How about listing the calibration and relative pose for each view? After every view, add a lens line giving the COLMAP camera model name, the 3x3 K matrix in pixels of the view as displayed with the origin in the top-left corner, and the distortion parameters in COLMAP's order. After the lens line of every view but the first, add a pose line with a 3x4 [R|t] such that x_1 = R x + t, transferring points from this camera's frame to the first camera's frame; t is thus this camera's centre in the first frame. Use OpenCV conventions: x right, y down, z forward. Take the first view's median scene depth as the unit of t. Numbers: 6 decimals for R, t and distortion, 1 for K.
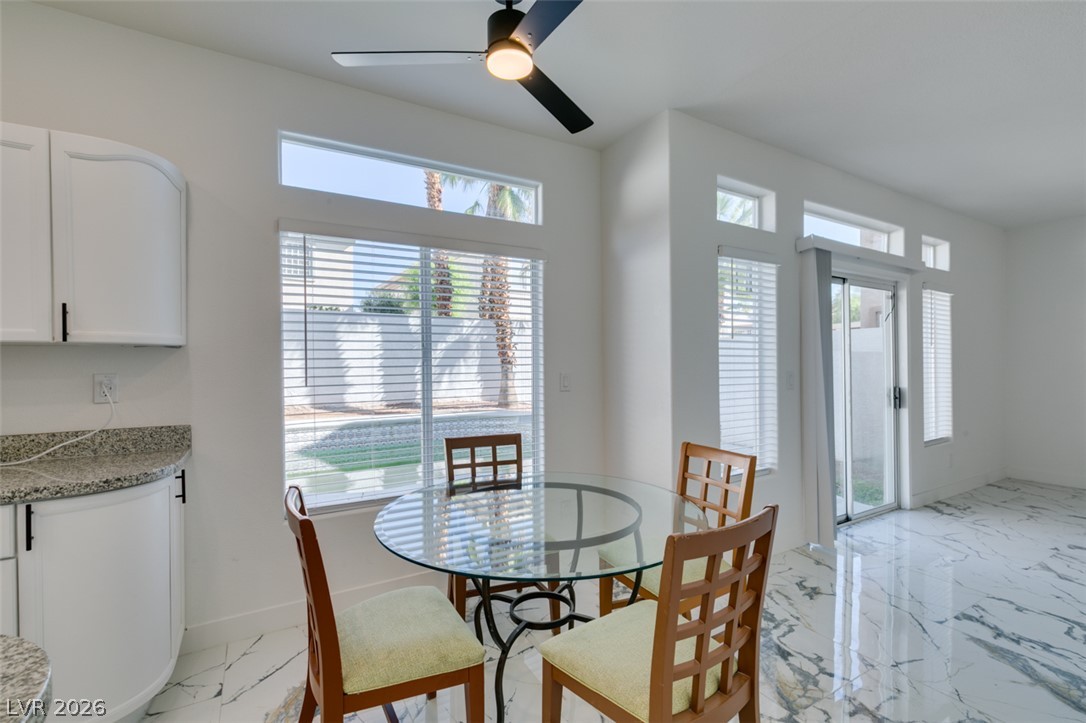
lens RADIAL K [[486.4, 0, 542.5], [0, 486.4, 366.3], [0, 0, 1]] dist [0.000200, -0.000137]
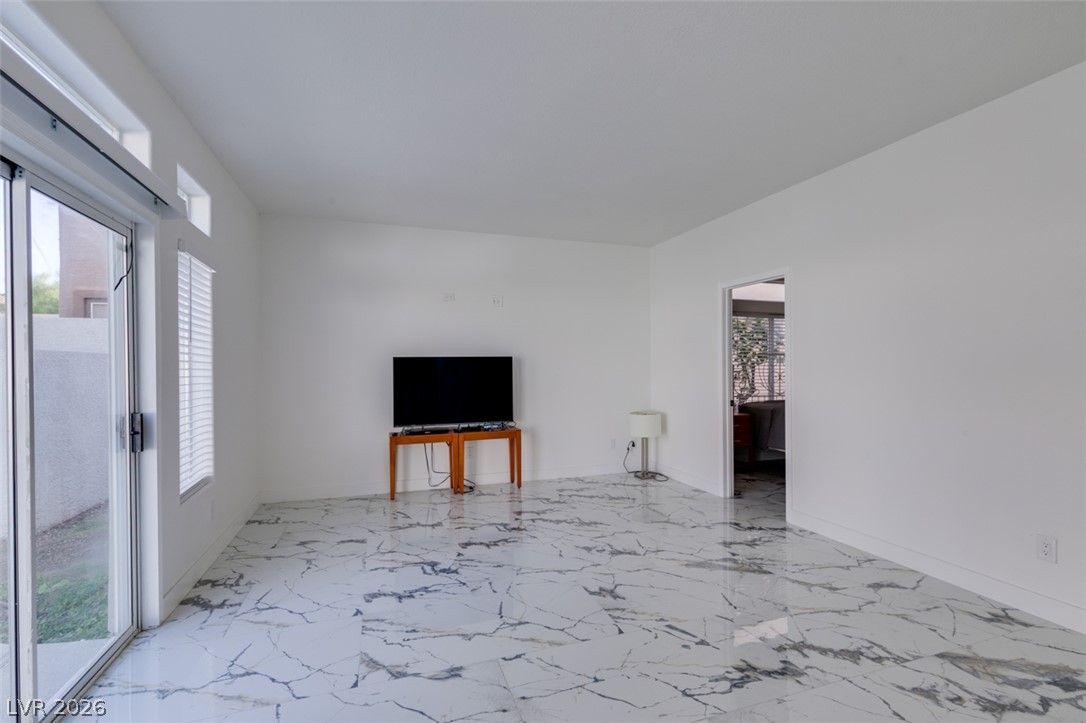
lens RADIAL K [[486.4, 0, 539.0], [0, 486.4, 365.0], [0, 0, 1]] dist [0.000200, -0.000137]
pose [[0.211597, 0.008632, 0.977319, 0.491577], [0.007203, 0.999920, -0.010391, -0.004430], [-0.977330, 0.009239, 0.211518, 0.751385]]
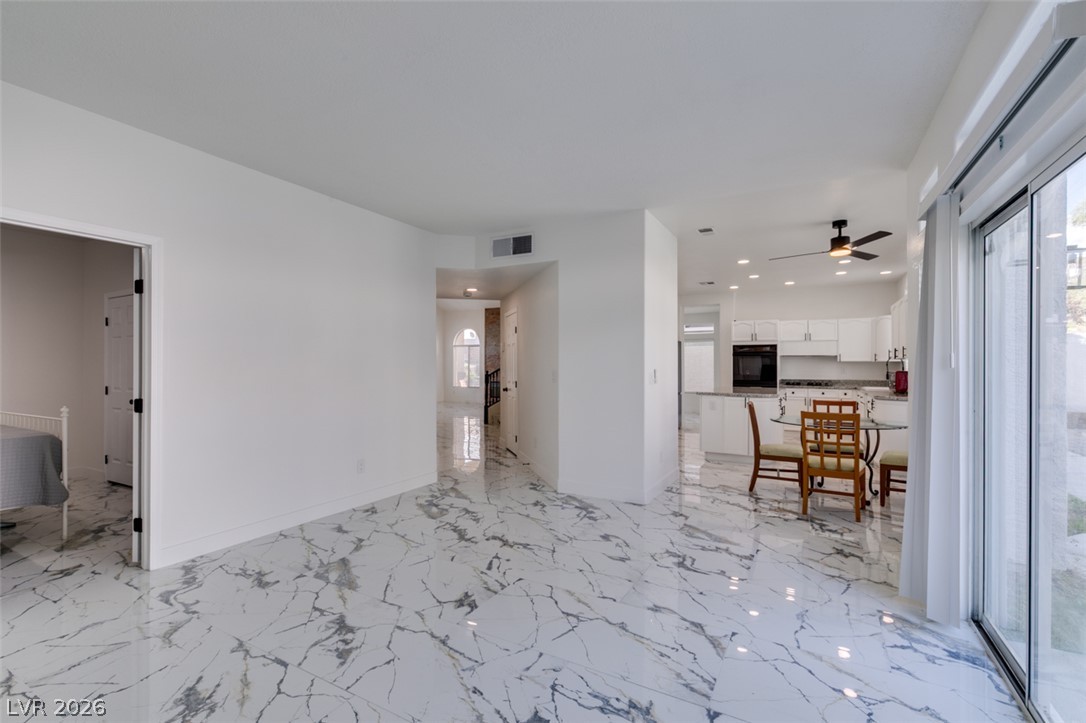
lens RADIAL K [[486.4, 0, 538.4], [0, 486.4, 361.1], [0, 0, 1]] dist [0.000200, -0.000137]
pose [[-0.867603, 0.002080, -0.497252, 2.003750], [0.003352, 0.999993, -0.001665, -0.020080], [0.497245, -0.003111, -0.867604, 1.847471]]
